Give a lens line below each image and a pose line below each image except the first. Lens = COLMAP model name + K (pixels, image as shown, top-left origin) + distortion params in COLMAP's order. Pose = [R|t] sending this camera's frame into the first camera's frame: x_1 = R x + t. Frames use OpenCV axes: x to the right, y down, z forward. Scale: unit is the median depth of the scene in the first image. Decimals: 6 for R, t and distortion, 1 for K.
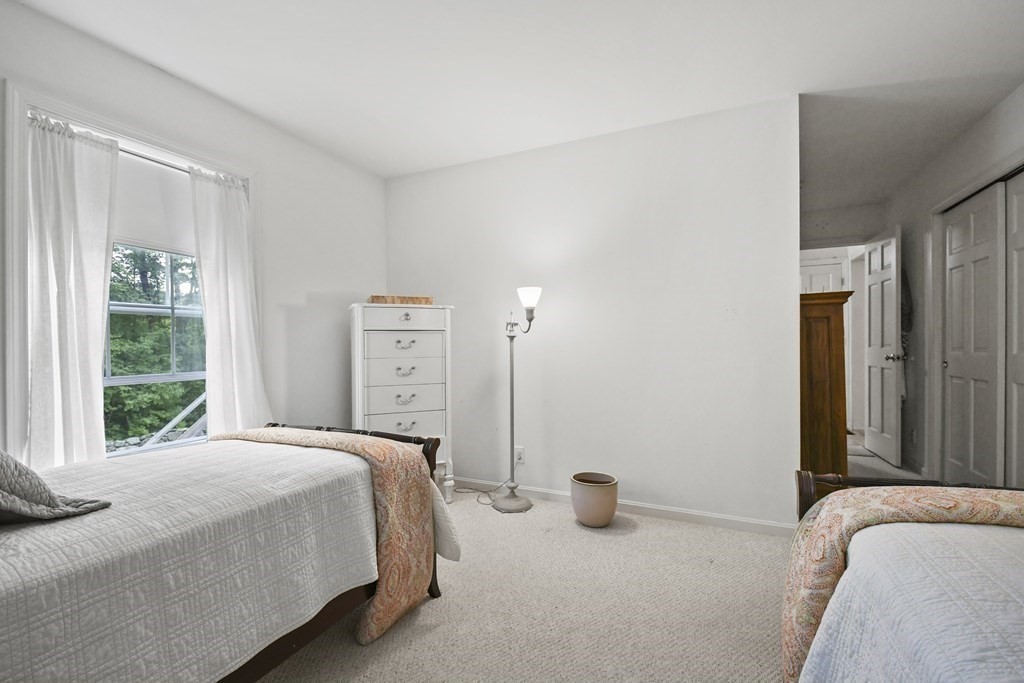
lens RADIAL K [[460.5, 0, 509.1], [0, 460.5, 336.8], [0, 0, 1]] dist [0.035595, -0.031161]
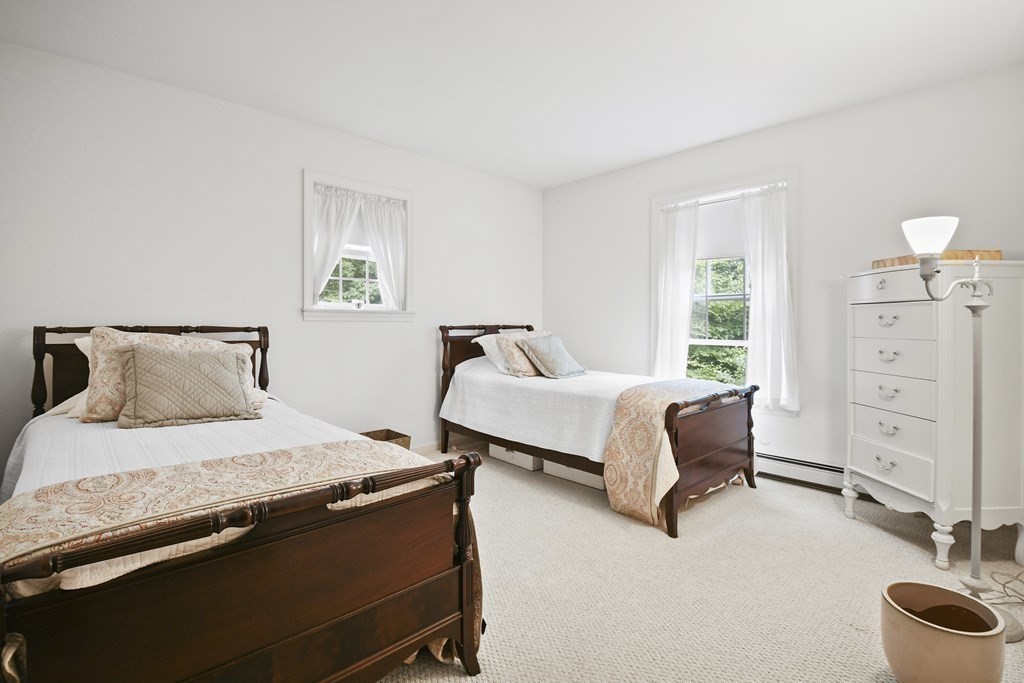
lens RADIAL K [[460.5, 0, 509.1], [0, 460.5, 336.8], [0, 0, 1]] dist [0.035595, -0.031161]
pose [[-0.374040, 0.031883, -0.926864, 1.029470], [0.011737, 0.999492, 0.029644, 0.017848], [0.927338, 0.000209, -0.374224, 1.021670]]
